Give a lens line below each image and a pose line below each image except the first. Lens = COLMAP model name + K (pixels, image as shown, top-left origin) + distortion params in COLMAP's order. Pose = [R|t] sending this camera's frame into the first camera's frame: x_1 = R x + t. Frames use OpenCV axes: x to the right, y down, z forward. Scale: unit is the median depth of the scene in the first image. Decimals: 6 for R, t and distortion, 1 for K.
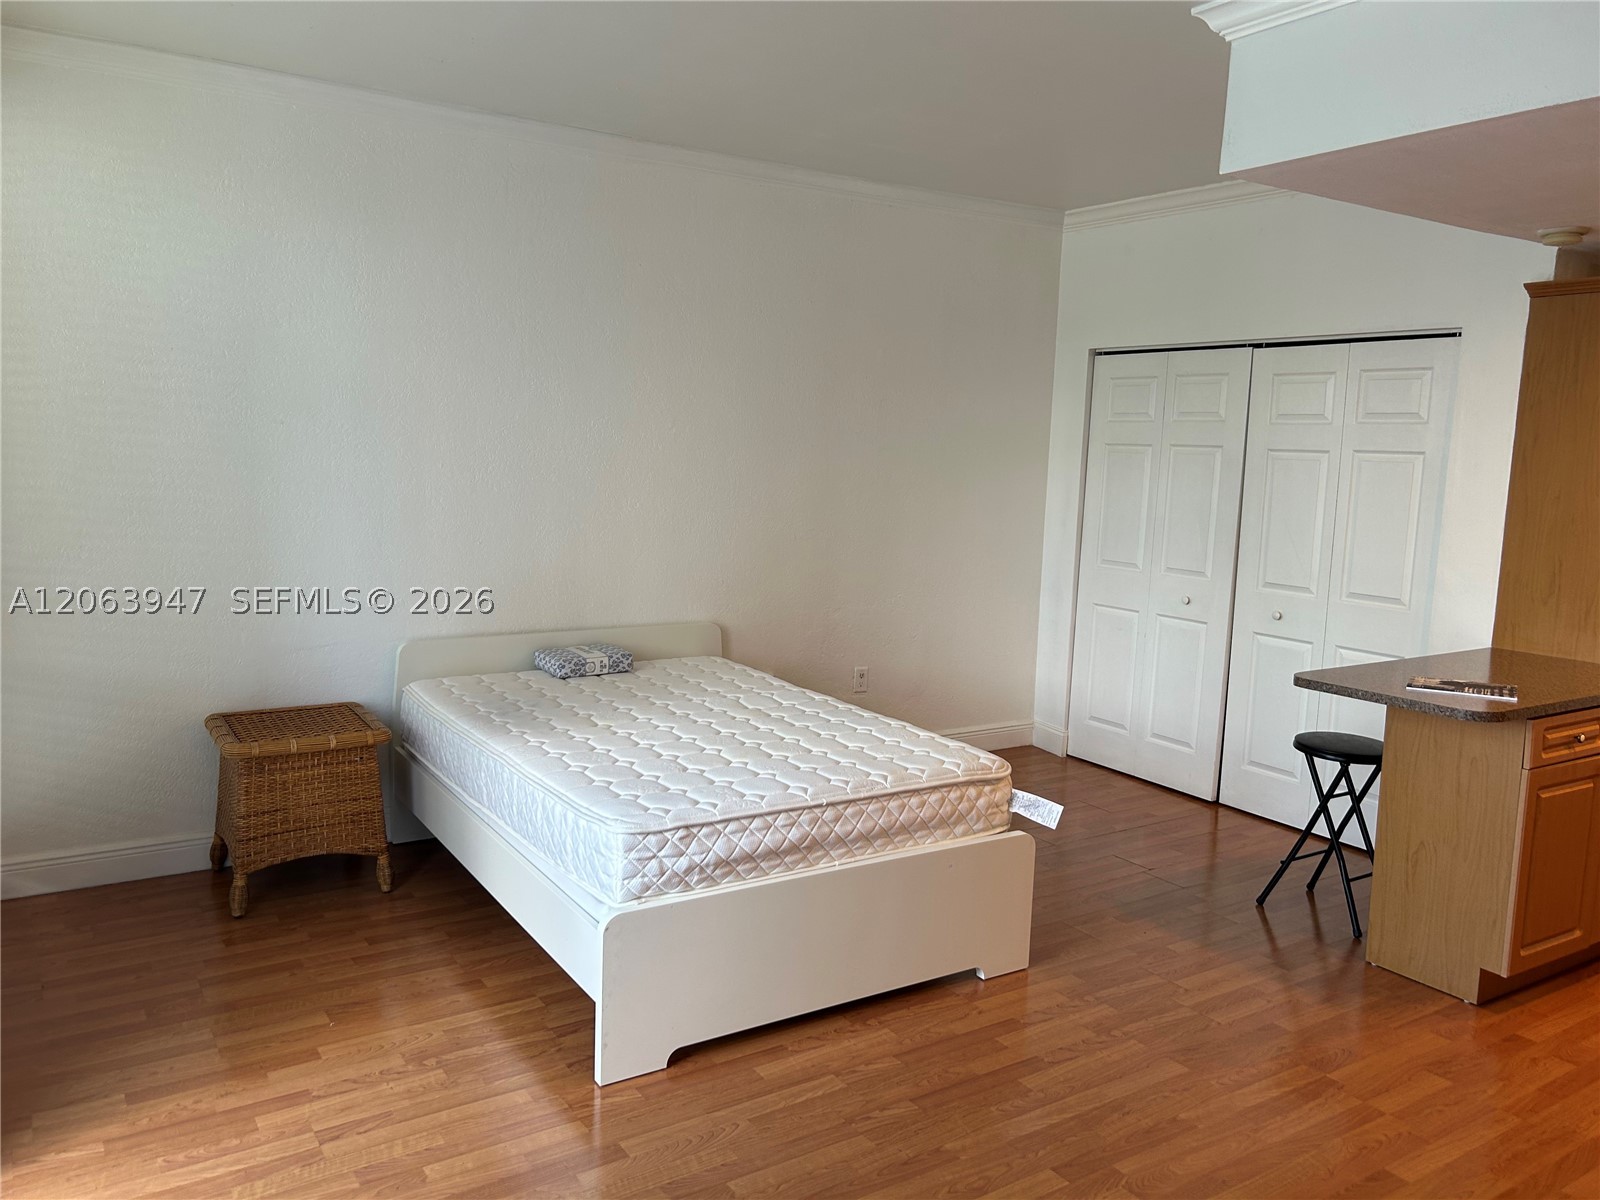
lens RADIAL K [[1222.2, 0, 804.3], [0, 1222.2, 604.4], [0, 0, 1]] dist [0.043604, -0.045523]
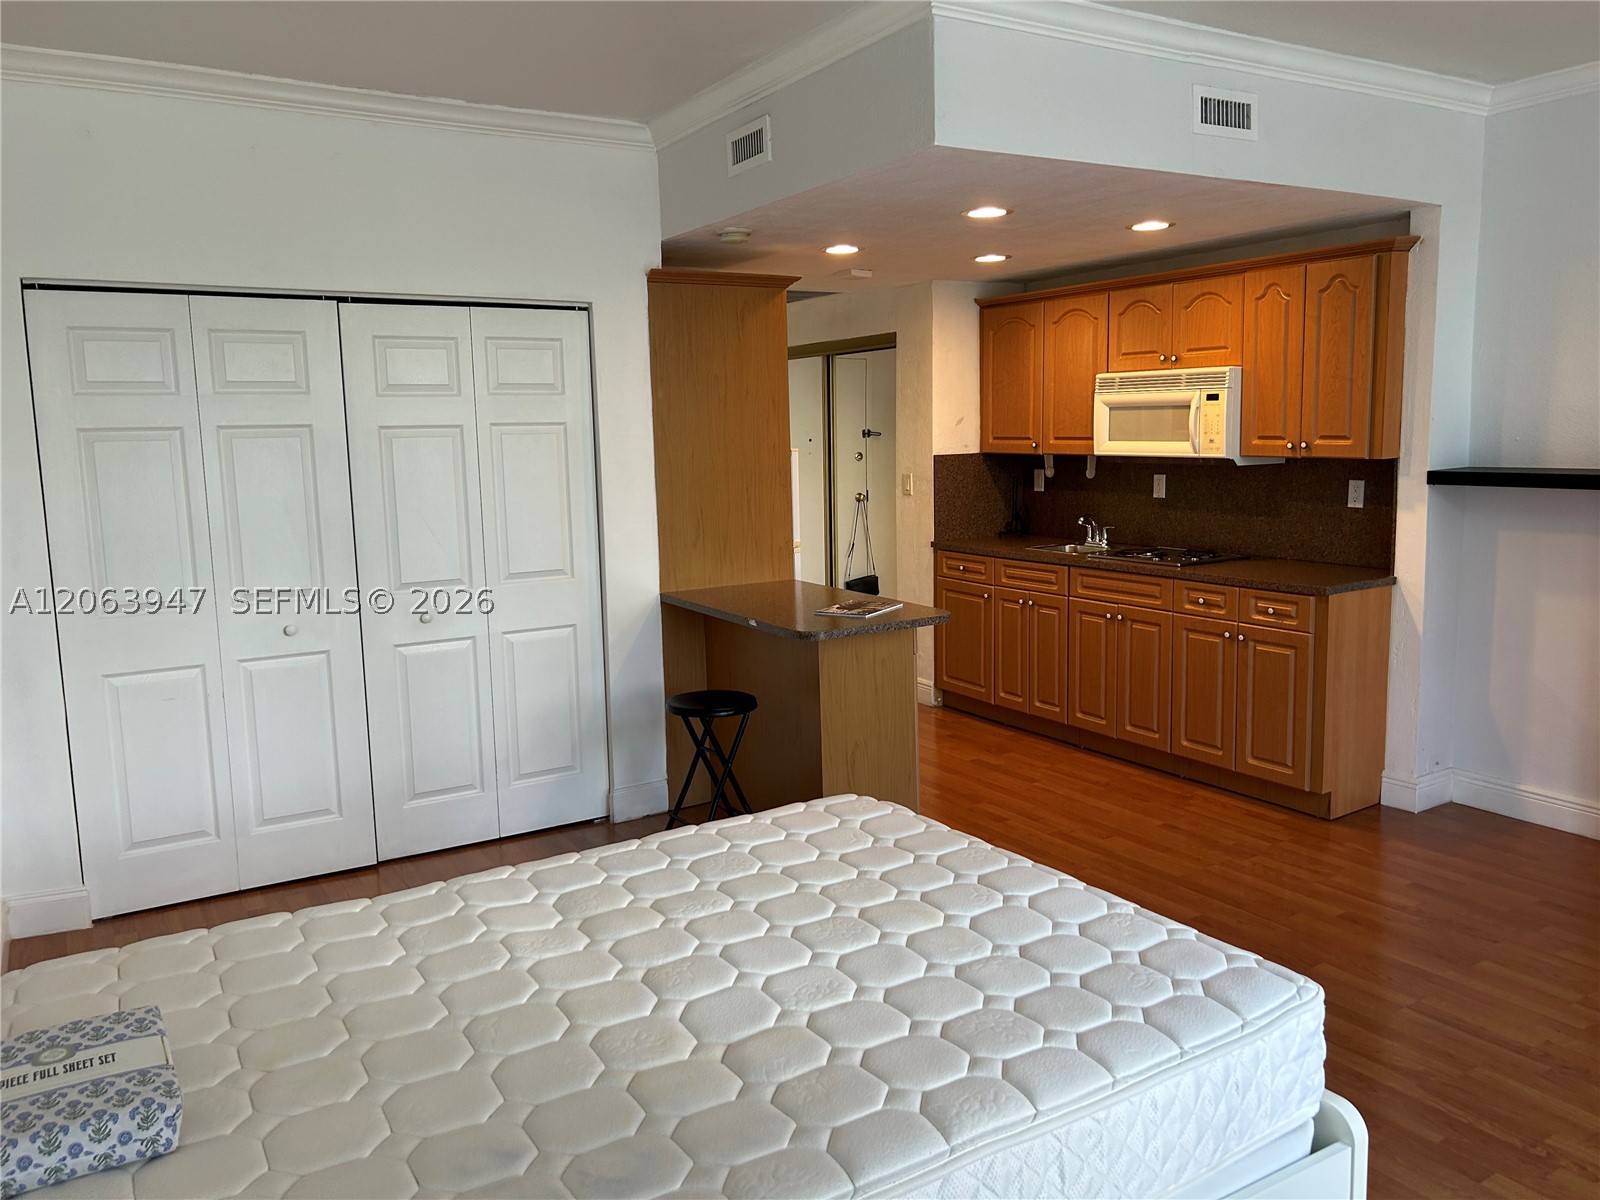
lens RADIAL K [[1222.2, 0, 804.3], [0, 1222.2, 589.5], [0, 0, 1]] dist [0.043604, -0.045523]
pose [[0.010880, -0.167304, 0.985845, -0.454746], [0.152074, 0.974712, 0.163736, -0.110282], [-0.988309, 0.148140, 0.036048, 0.695711]]
